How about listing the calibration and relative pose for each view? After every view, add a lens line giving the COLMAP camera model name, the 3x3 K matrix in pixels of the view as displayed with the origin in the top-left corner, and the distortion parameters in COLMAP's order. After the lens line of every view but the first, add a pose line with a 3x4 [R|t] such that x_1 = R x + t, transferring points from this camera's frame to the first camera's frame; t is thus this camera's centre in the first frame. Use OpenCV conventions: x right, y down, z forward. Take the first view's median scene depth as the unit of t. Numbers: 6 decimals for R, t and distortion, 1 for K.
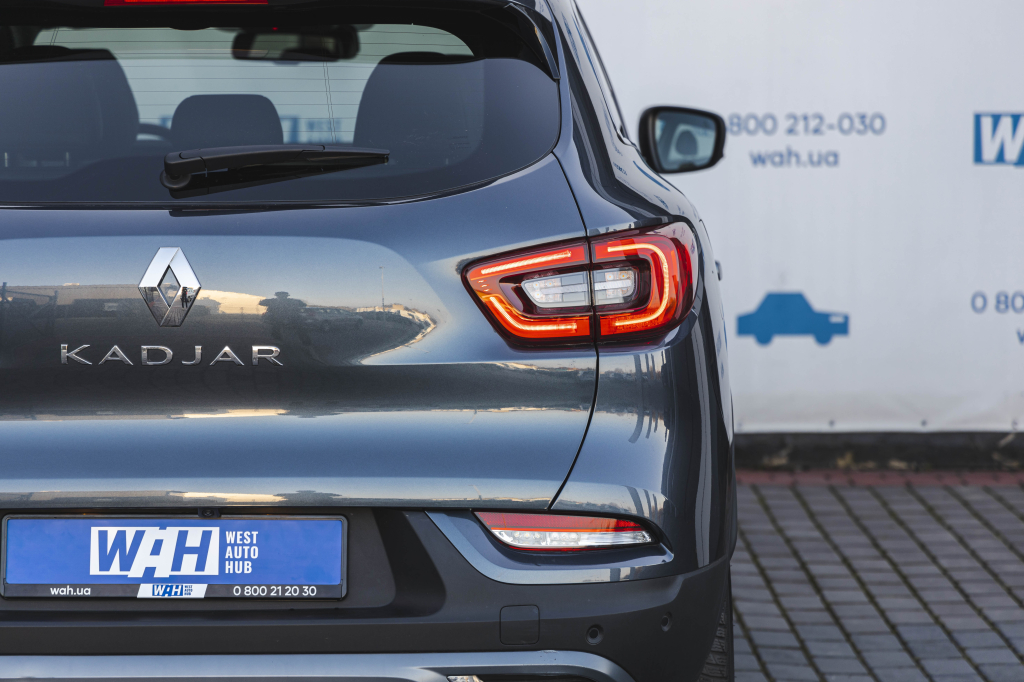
lens RADIAL K [[3158.0, 0, 512.0], [0, 3158.0, 341.0], [0, 0, 1]] dist [0.021164, -0.190905]
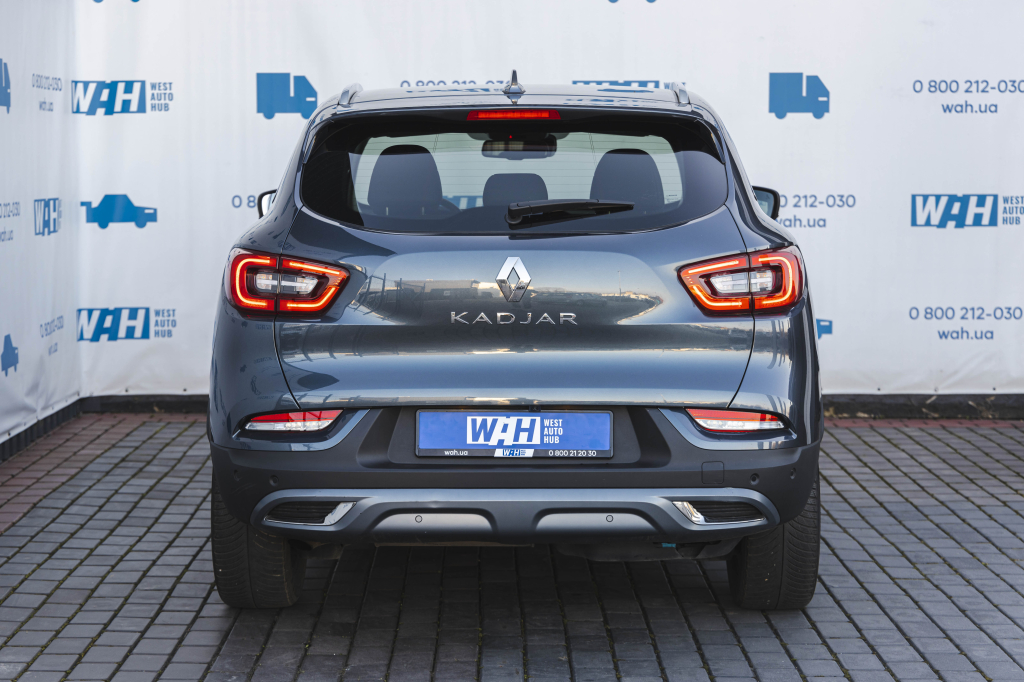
lens RADIAL K [[2084.5, 0, 512.0], [0, 2084.5, 341.0], [0, 0, 1]] dist [-0.032035, 0.227316]
pose [[0.999666, 0.002283, -0.025747, -0.075621], [-0.002431, 0.999981, -0.005745, 0.022624], [0.025734, 0.005805, 0.999652, -0.149783]]
